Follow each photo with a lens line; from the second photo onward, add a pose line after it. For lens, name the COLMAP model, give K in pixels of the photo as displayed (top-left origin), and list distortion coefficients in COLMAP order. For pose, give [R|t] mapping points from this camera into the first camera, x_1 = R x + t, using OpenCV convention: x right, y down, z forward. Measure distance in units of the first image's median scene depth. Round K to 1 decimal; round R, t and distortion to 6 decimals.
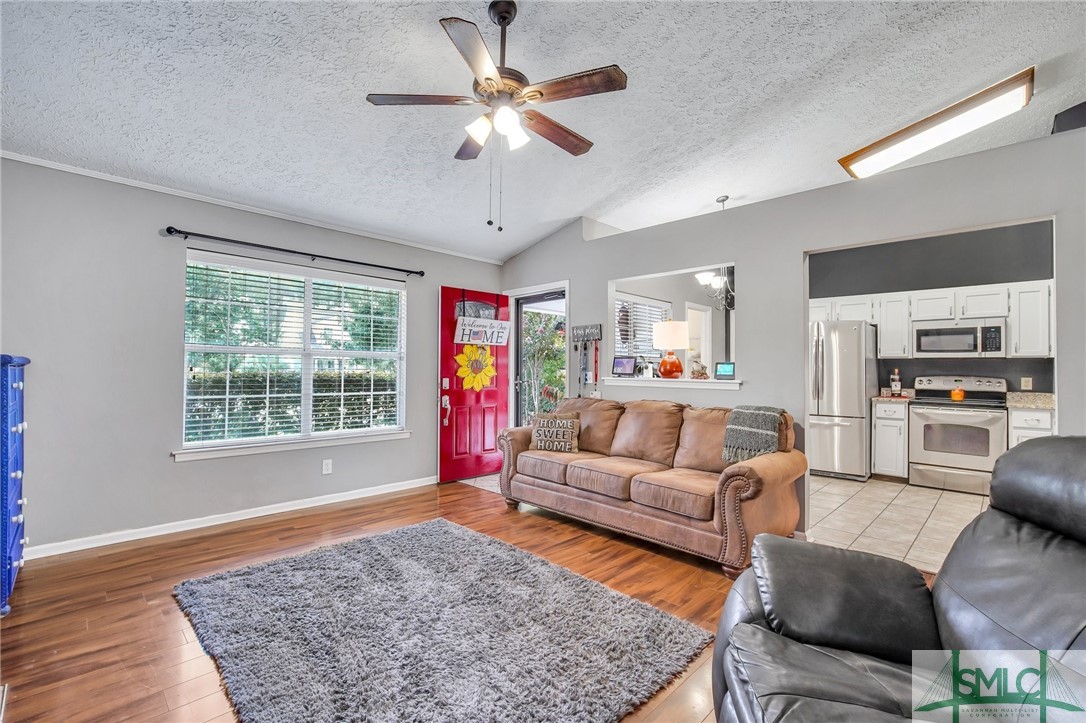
lens RADIAL K [[478.9, 0, 543.3], [0, 478.9, 358.4], [0, 0, 1]] dist [-0.013198, 0.002167]
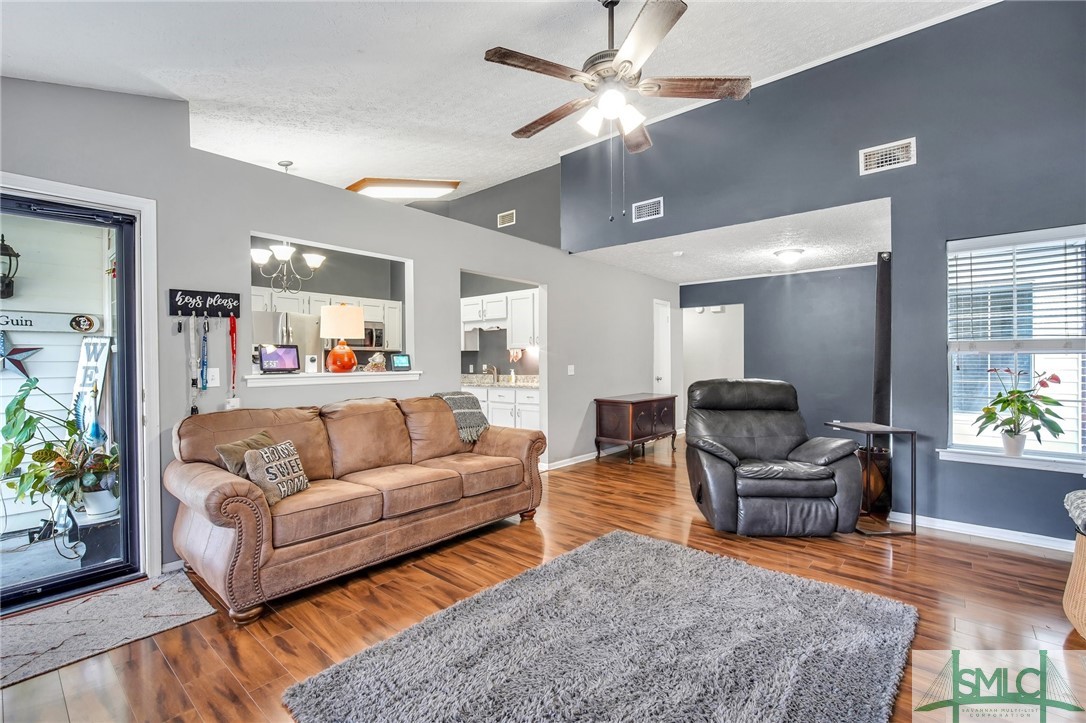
lens RADIAL K [[478.9, 0, 539.9], [0, 478.9, 360.6], [0, 0, 1]] dist [-0.013198, 0.002167]
pose [[-0.061149, -0.011278, 0.998065, -0.516627], [-0.017983, 0.999786, 0.010195, 0.004707], [-0.997967, -0.017324, -0.061339, 0.594535]]
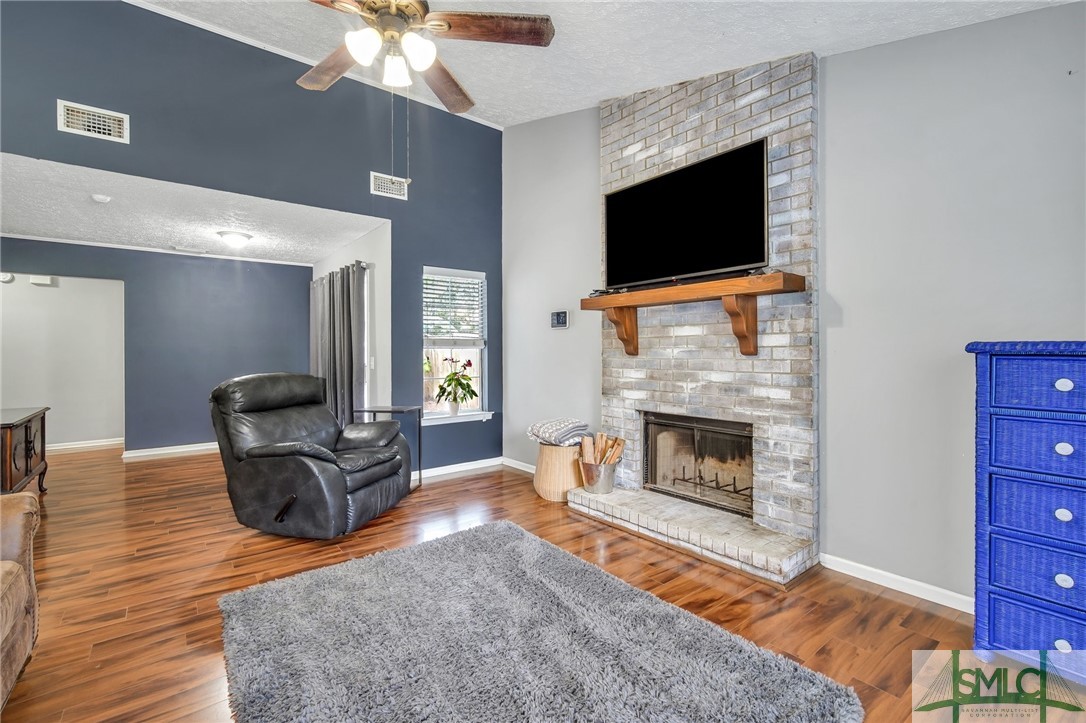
lens RADIAL K [[478.9, 0, 544.1], [0, 478.9, 354.5], [0, 0, 1]] dist [-0.013198, 0.002167]
pose [[-0.992684, -0.007458, 0.120508, -0.217760], [-0.009116, 0.999871, -0.013209, 0.014583], [-0.120394, -0.014211, -0.992625, 0.872862]]
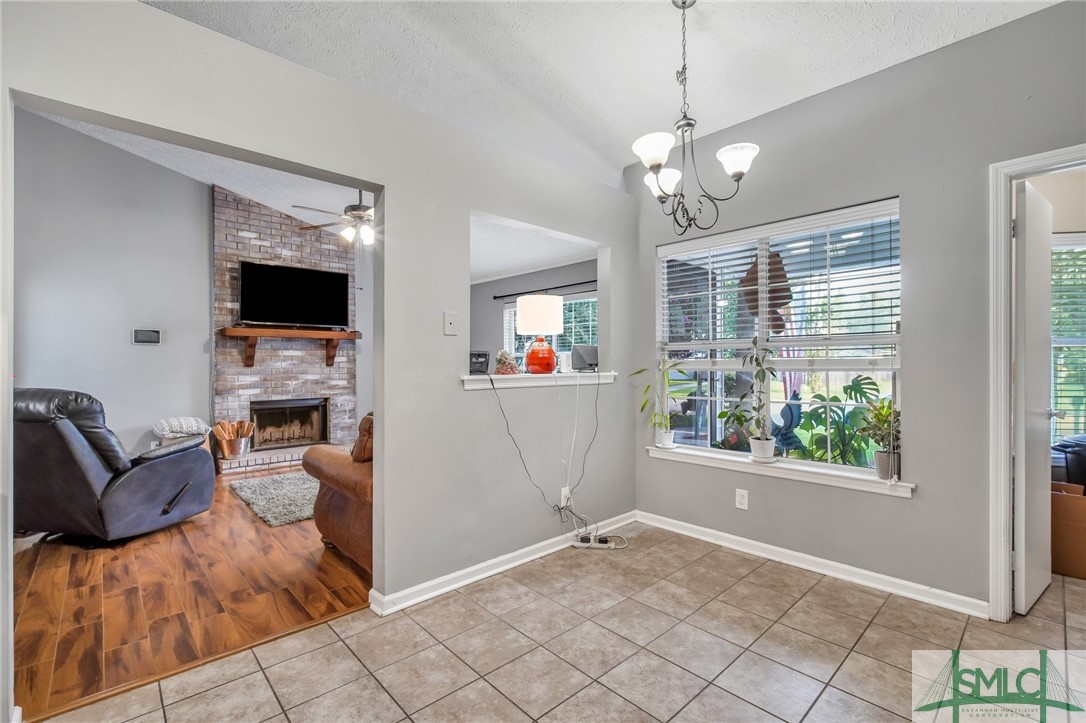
lens RADIAL K [[478.9, 0, 539.6], [0, 478.9, 362.9], [0, 0, 1]] dist [-0.013198, 0.002167]
pose [[-0.048544, -0.013989, -0.998723, 0.851668], [0.024684, 0.999580, -0.015201, 0.030720], [0.998516, -0.025390, -0.048178, 0.877662]]
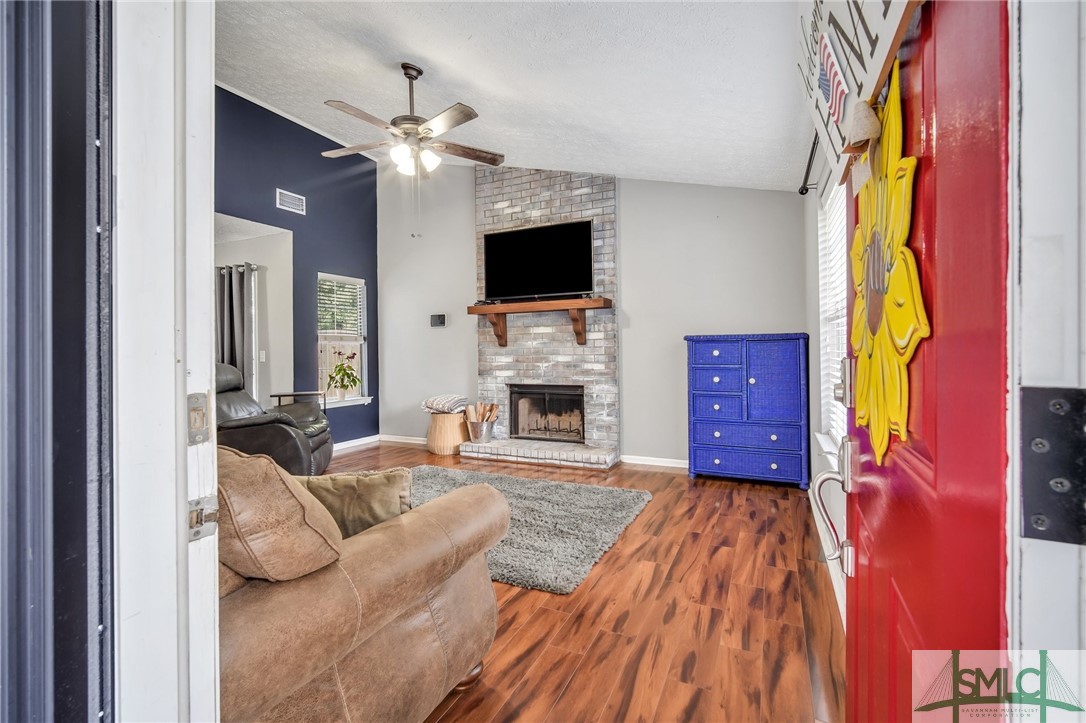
lens RADIAL K [[478.9, 0, 544.1], [0, 478.9, 352.9], [0, 0, 1]] dist [-0.013198, 0.002167]
pose [[-0.945638, 0.001544, -0.325217, -0.001113], [0.008468, 0.999767, -0.019876, 0.041602], [0.325110, -0.021549, -0.945431, 1.170201]]
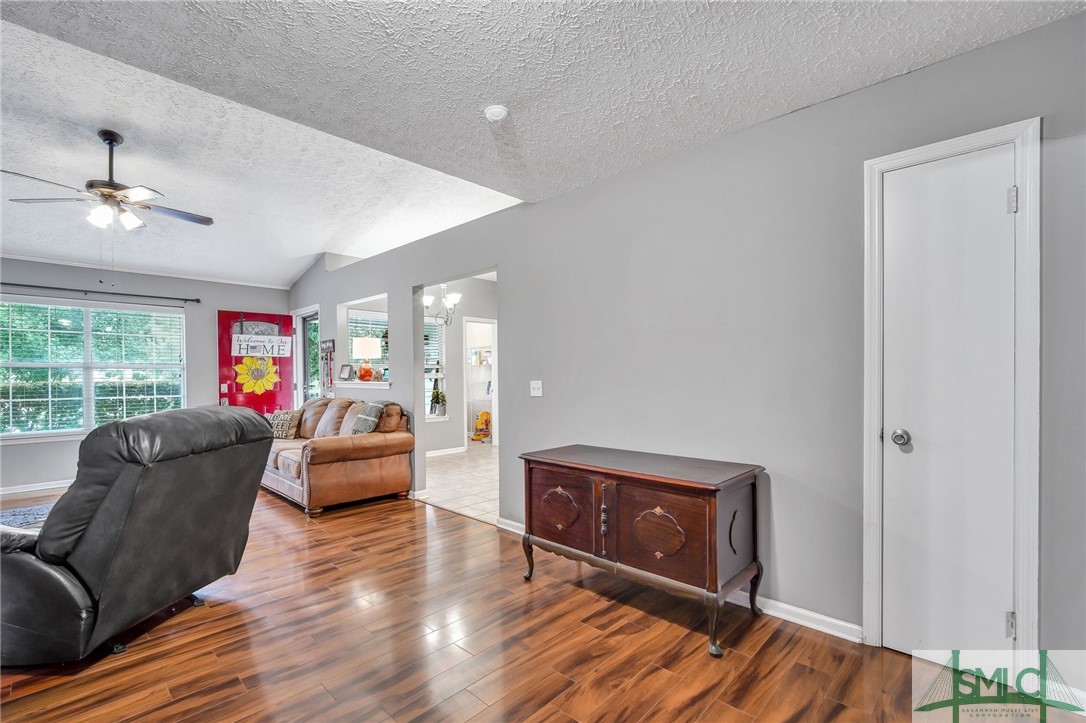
lens RADIAL K [[478.9, 0, 543.4], [0, 478.9, 380.0], [0, 0, 1]] dist [-0.013198, 0.002167]
pose [[0.999796, -0.015687, 0.012753, 0.615170], [0.015237, 0.999283, 0.034672, 0.000332], [-0.013287, -0.034470, 0.999317, -0.258528]]
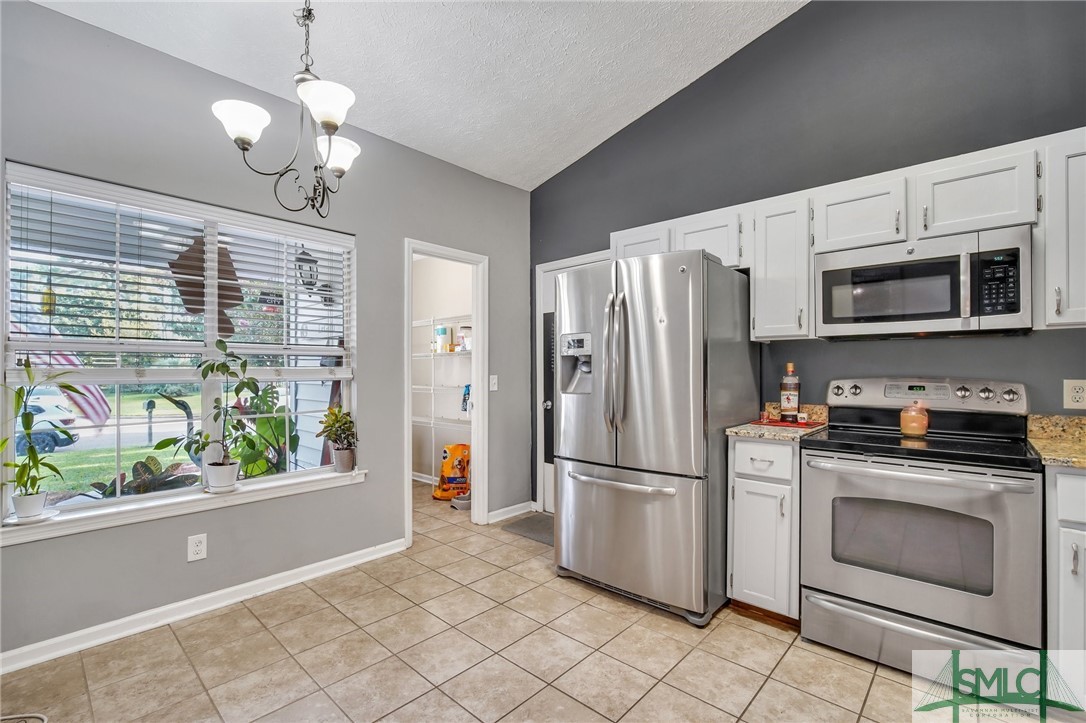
lens RADIAL K [[478.9, 0, 545.1], [0, 478.9, 366.2], [0, 0, 1]] dist [-0.013198, 0.002167]
pose [[0.999330, -0.011310, 0.034798, 0.552046], [0.010869, 0.999859, 0.012829, 0.018892], [-0.034939, -0.012442, 0.999312, 0.612911]]
